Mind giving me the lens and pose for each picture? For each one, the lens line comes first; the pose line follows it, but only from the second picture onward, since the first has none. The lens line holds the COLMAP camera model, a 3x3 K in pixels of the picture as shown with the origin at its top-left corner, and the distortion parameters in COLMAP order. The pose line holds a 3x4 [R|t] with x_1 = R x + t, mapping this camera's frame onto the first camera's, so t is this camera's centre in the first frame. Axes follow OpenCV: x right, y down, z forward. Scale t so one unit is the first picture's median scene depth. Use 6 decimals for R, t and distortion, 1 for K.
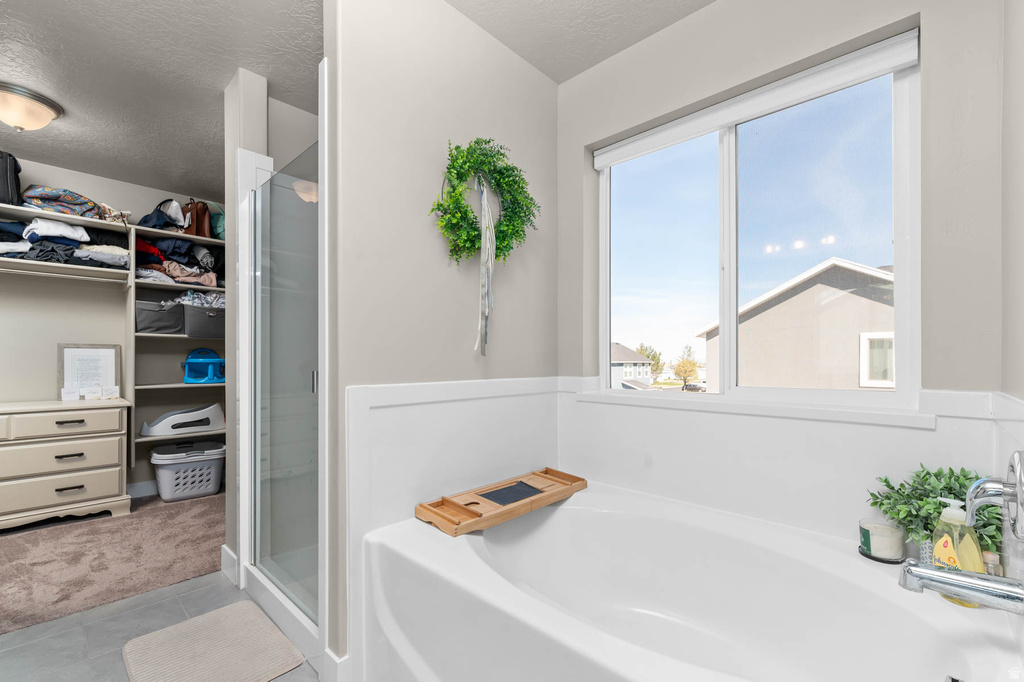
lens RADIAL K [[450.0, 0, 515.7], [0, 450.0, 358.5], [0, 0, 1]] dist [0.000515, -0.000027]
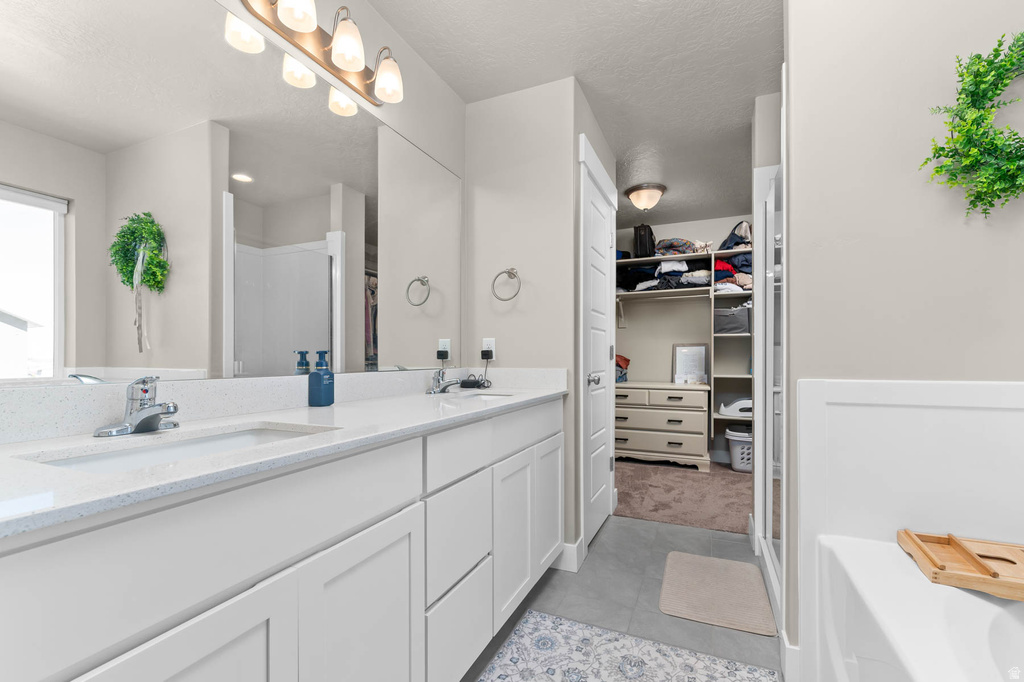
lens RADIAL K [[450.0, 0, 515.7], [0, 450.0, 358.5], [0, 0, 1]] dist [0.000515, -0.000027]
pose [[0.319060, 0.003517, -0.947728, 0.220845], [0.004514, 0.999976, 0.005231, 0.004221], [0.947724, -0.005948, 0.319037, 0.050071]]
